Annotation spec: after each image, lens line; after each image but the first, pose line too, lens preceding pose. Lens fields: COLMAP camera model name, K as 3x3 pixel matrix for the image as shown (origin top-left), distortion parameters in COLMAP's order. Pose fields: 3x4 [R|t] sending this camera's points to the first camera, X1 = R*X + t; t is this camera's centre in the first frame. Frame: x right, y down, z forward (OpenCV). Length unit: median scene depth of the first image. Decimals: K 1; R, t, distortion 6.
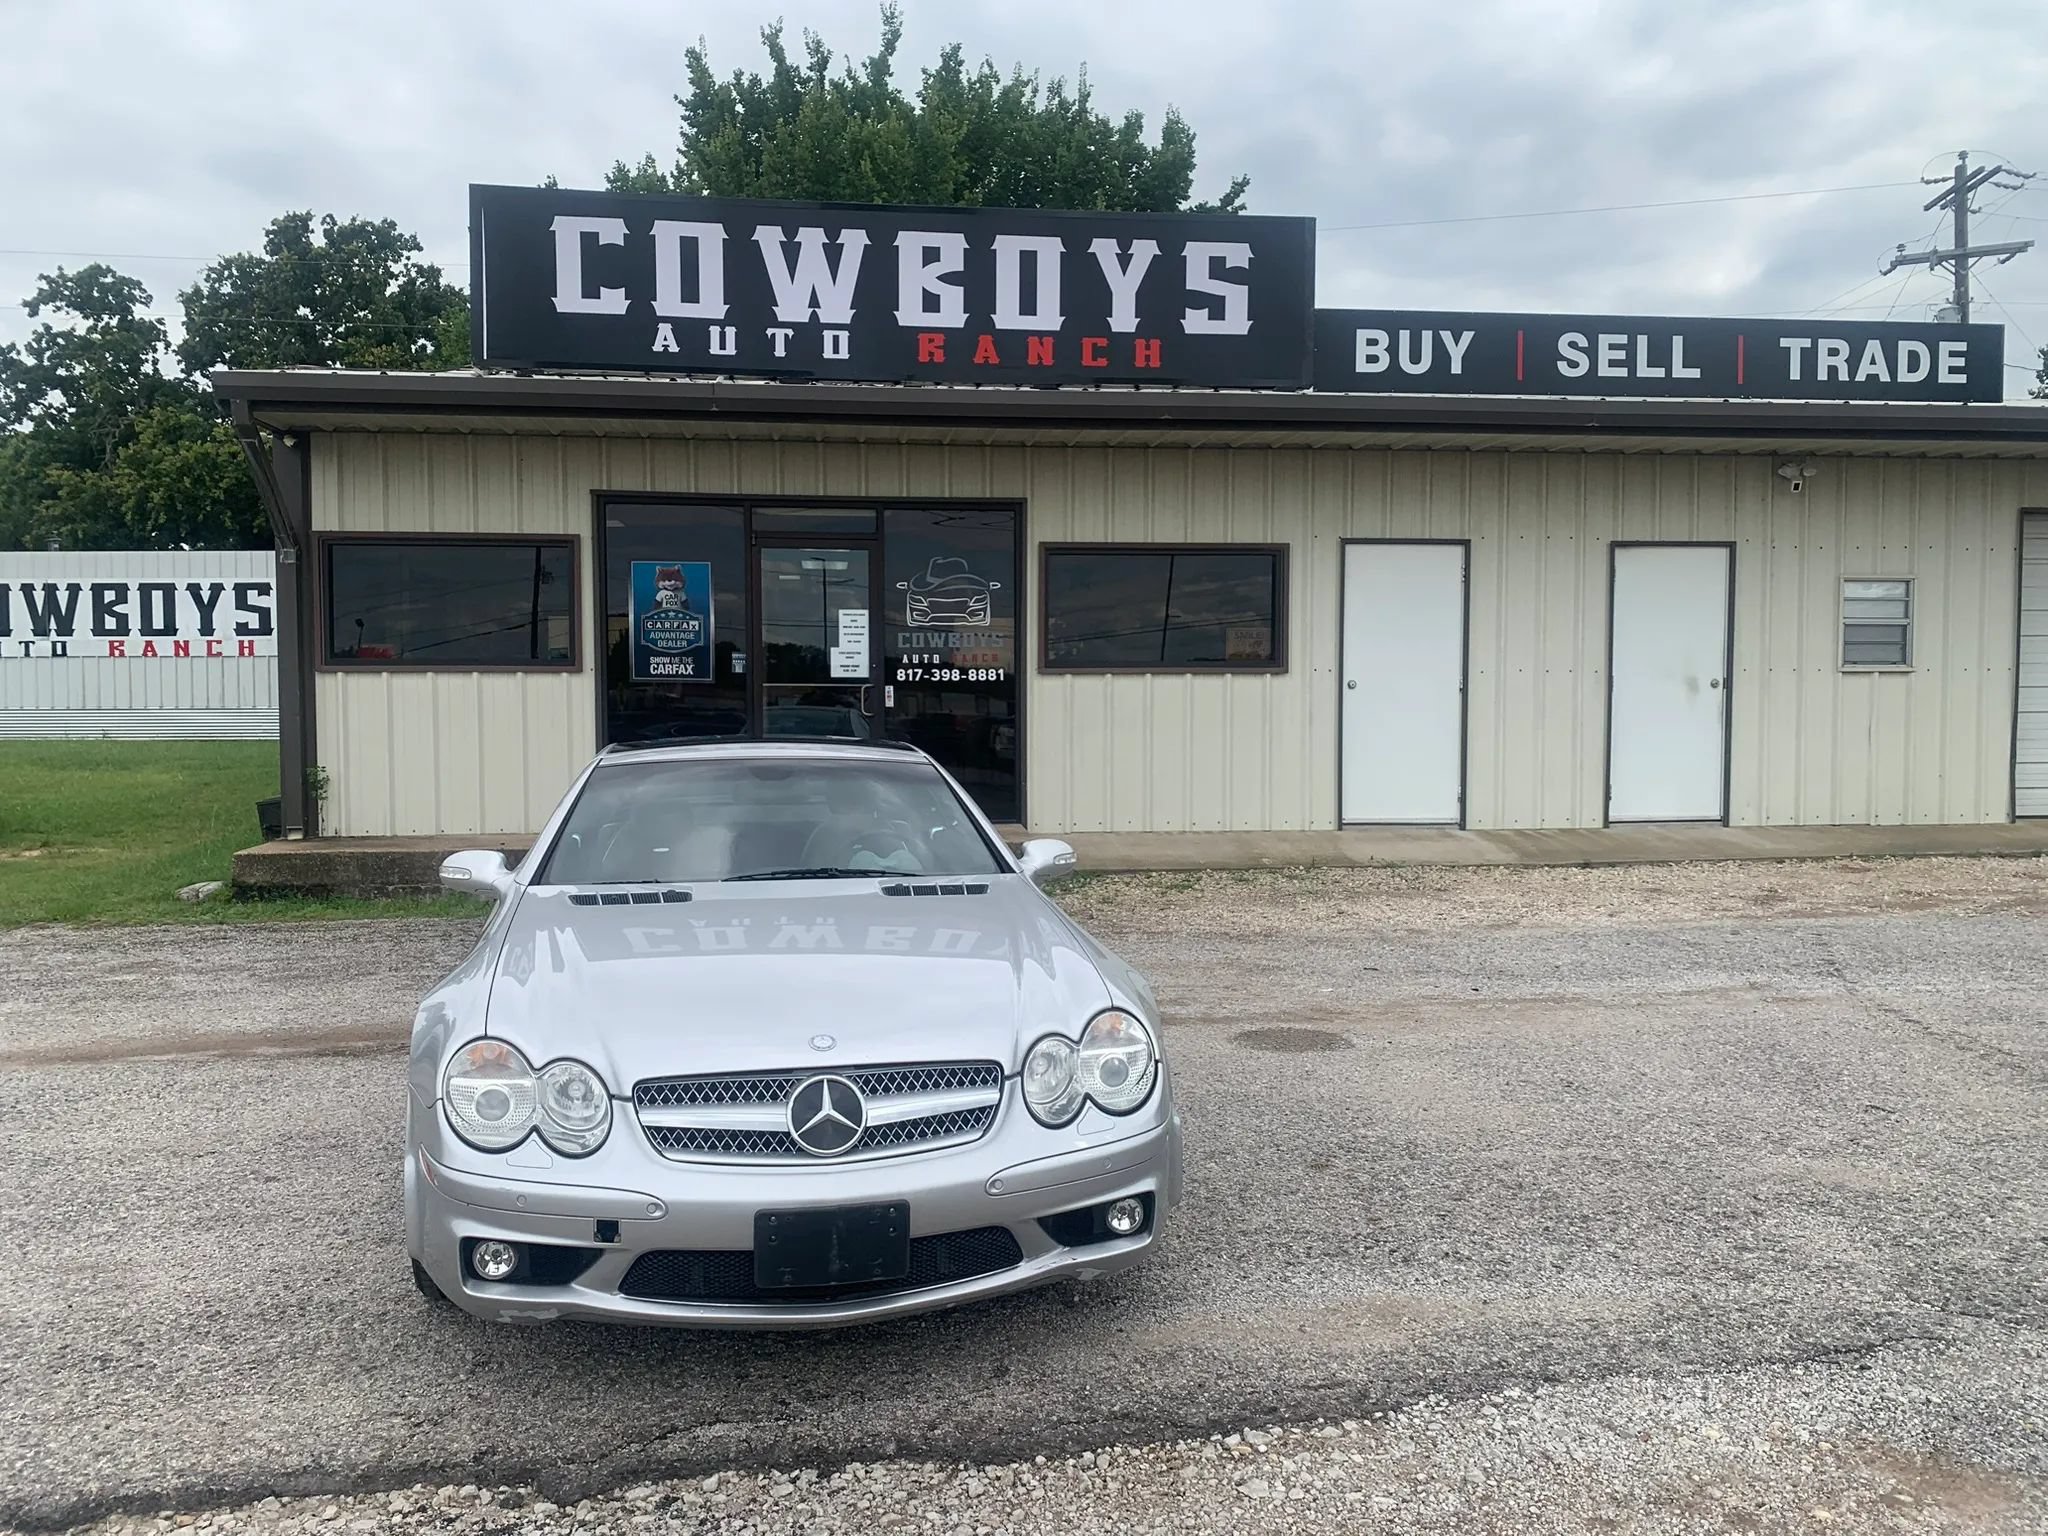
lens RADIAL K [[1581.4, 0, 998.3], [0, 1581.4, 786.9], [0, 0, 1]] dist [0.018927, -0.019415]
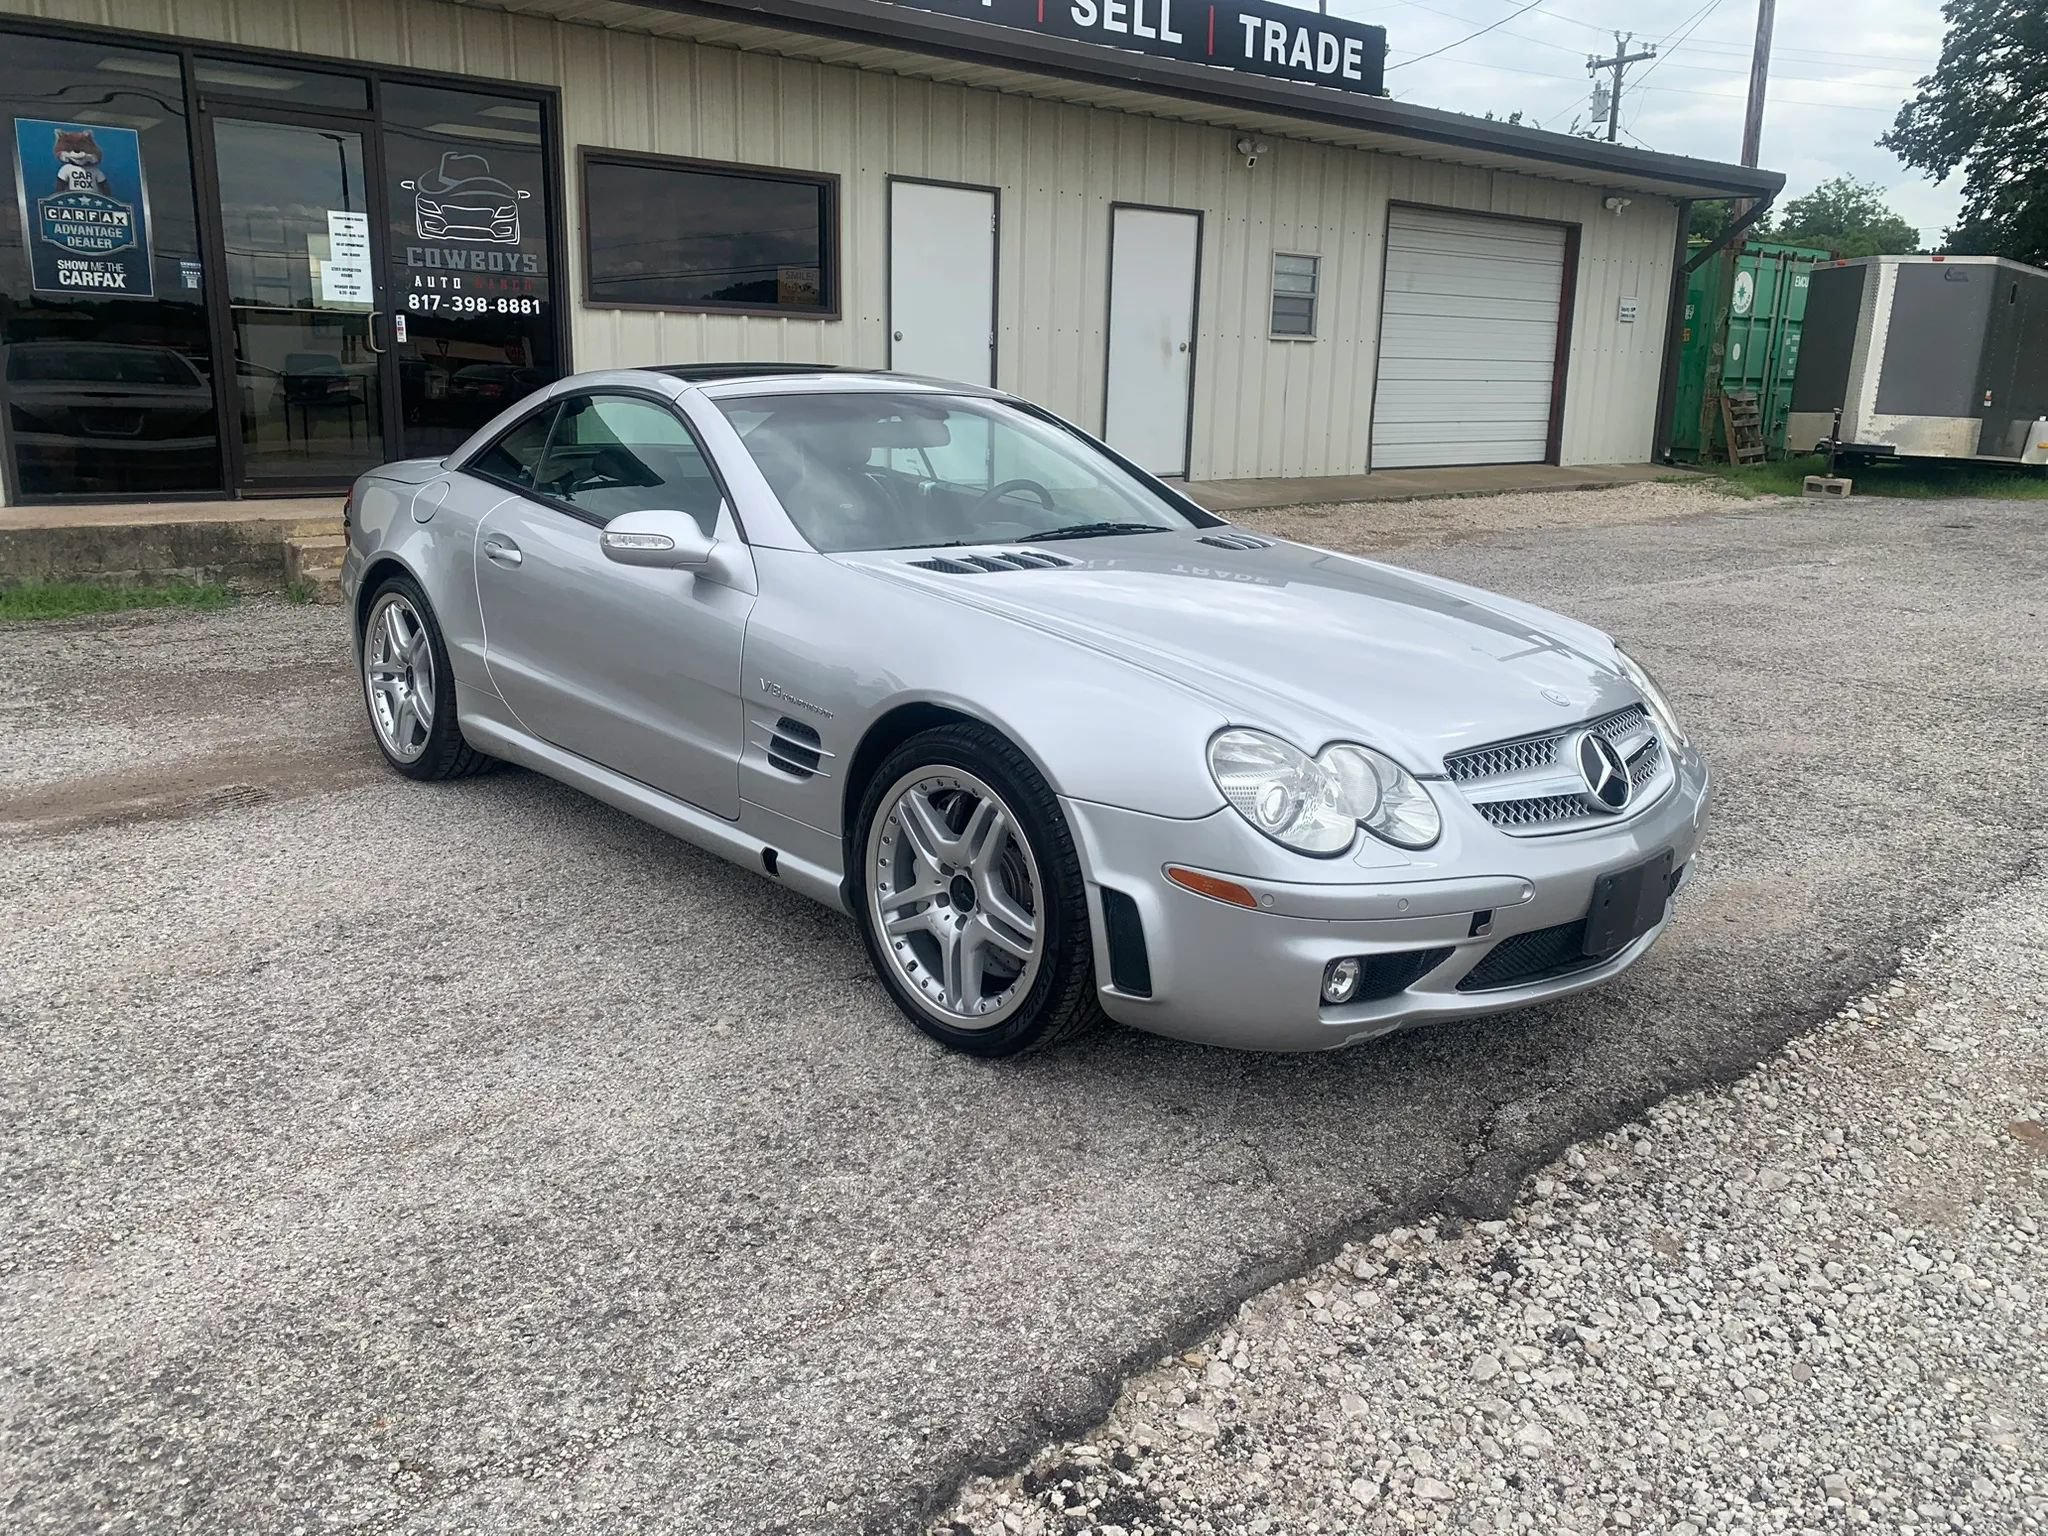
lens RADIAL K [[1581.4, 0, 1038.0], [0, 1581.4, 761.5], [0, 0, 1]] dist [0.018927, -0.019415]
pose [[0.840635, -0.107165, 0.530894, -0.255754], [0.004408, 0.981550, 0.191154, 0.006673], [-0.541584, -0.158351, 0.825598, 0.119138]]
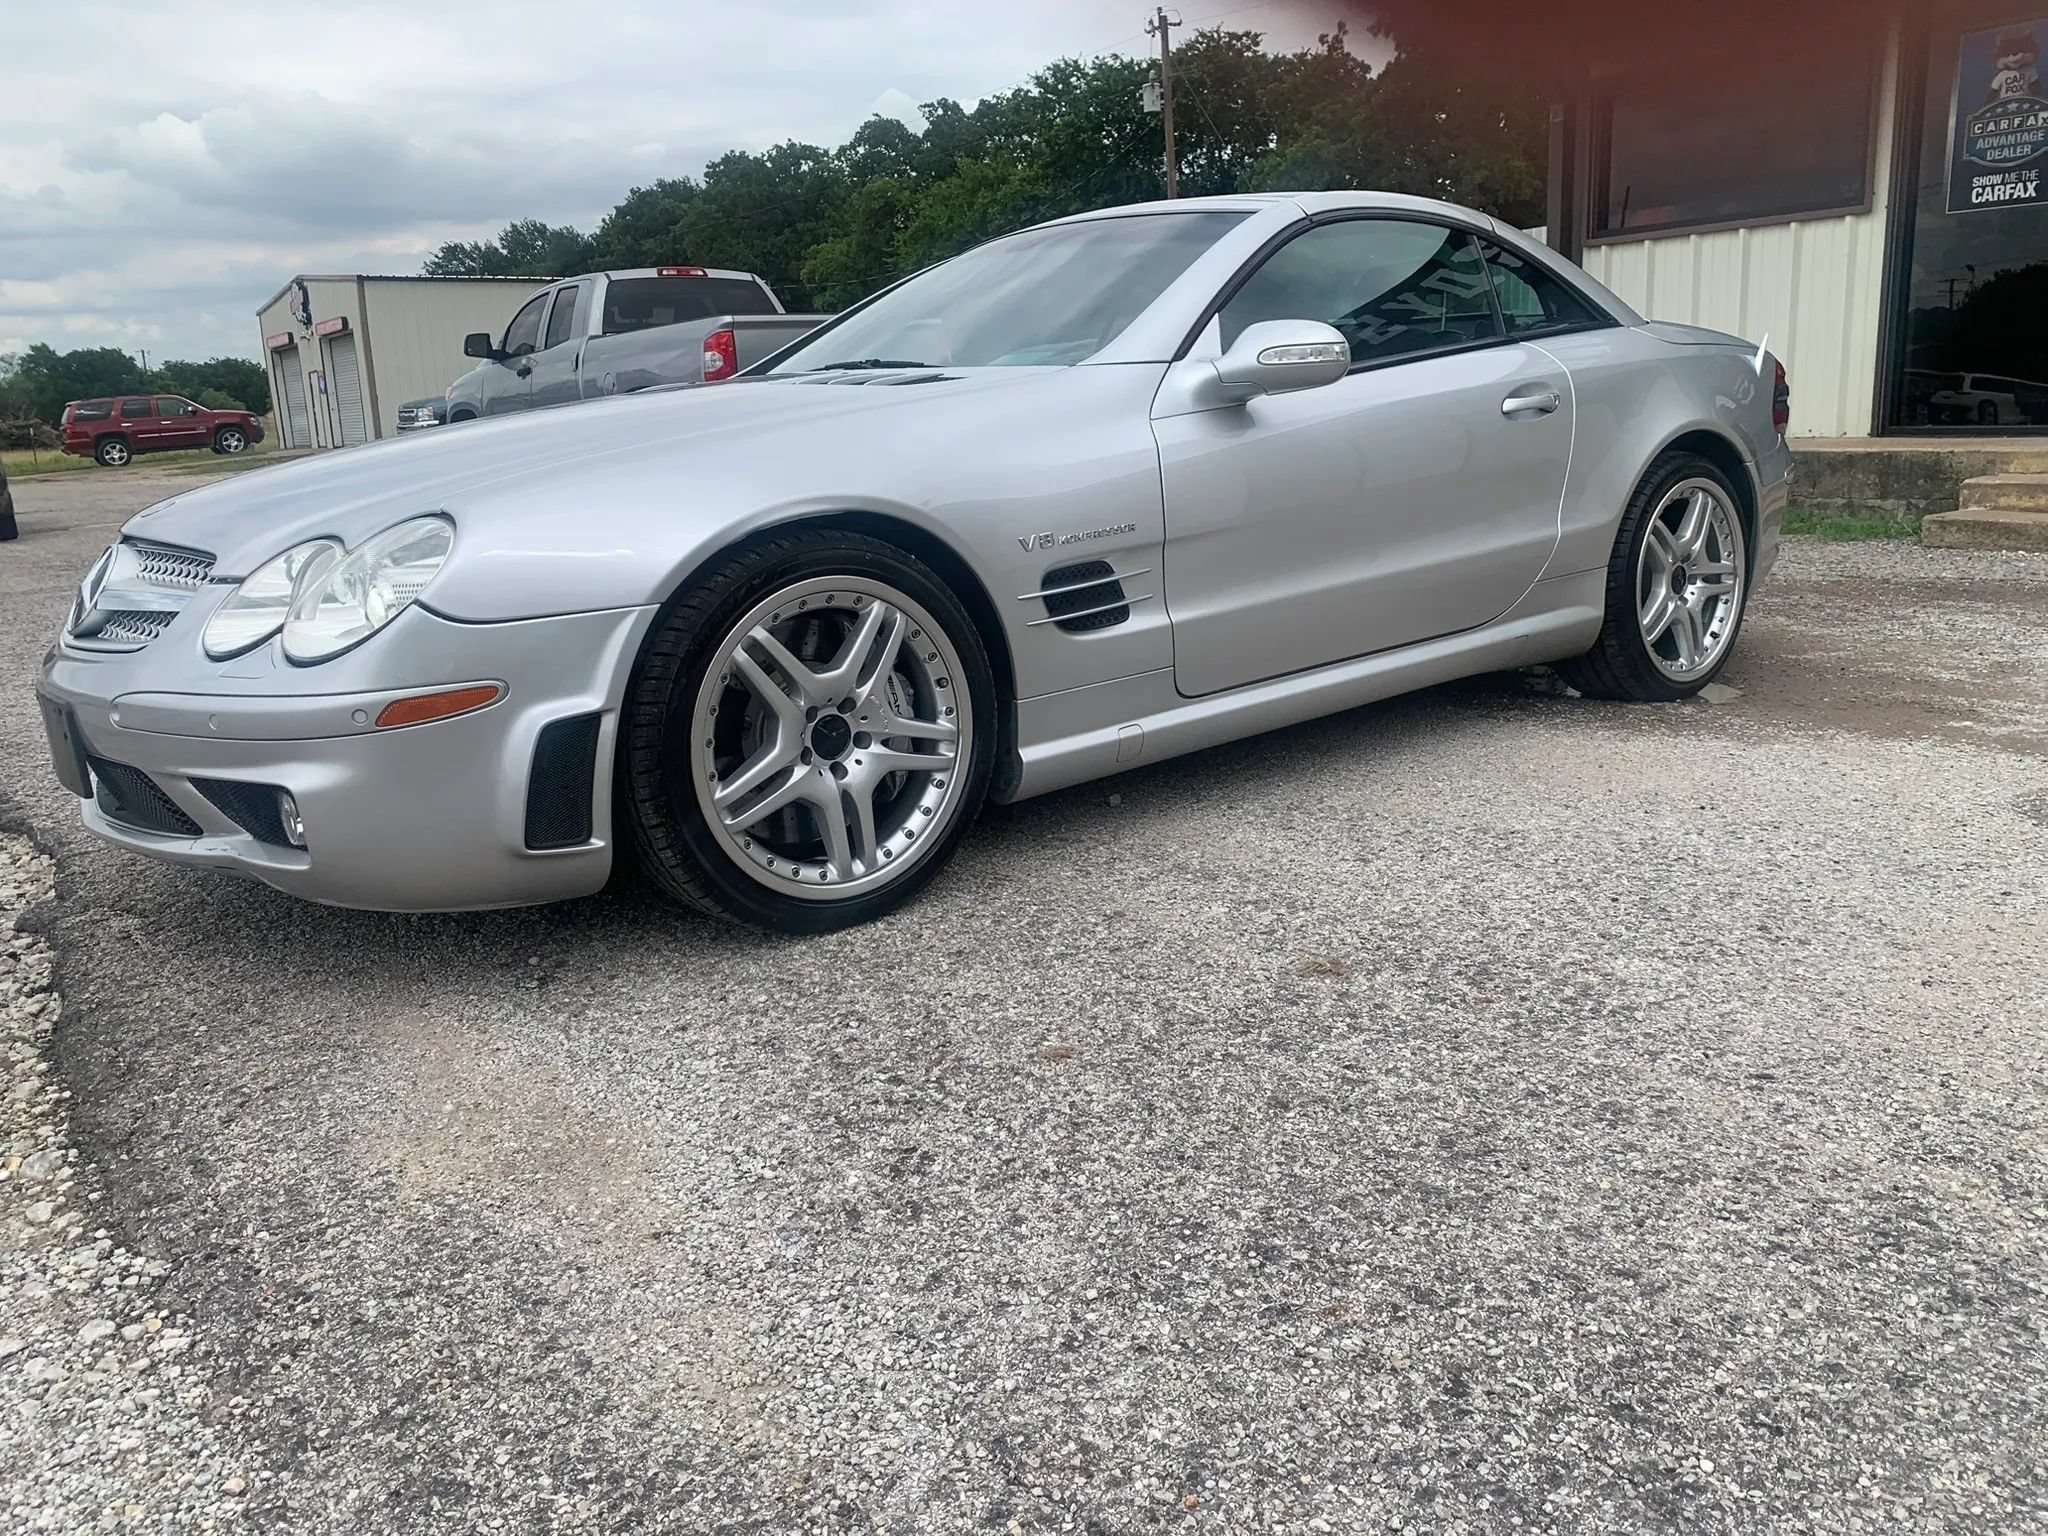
lens RADIAL K [[1581.4, 0, 1022.9], [0, 1581.4, 739.6], [0, 0, 1]] dist [0.018927, -0.019415]
pose [[0.457110, 0.170651, -0.872885, 0.239224], [-0.013742, 0.982658, 0.184915, 0.036729], [0.889304, -0.072531, 0.451528, 0.303677]]
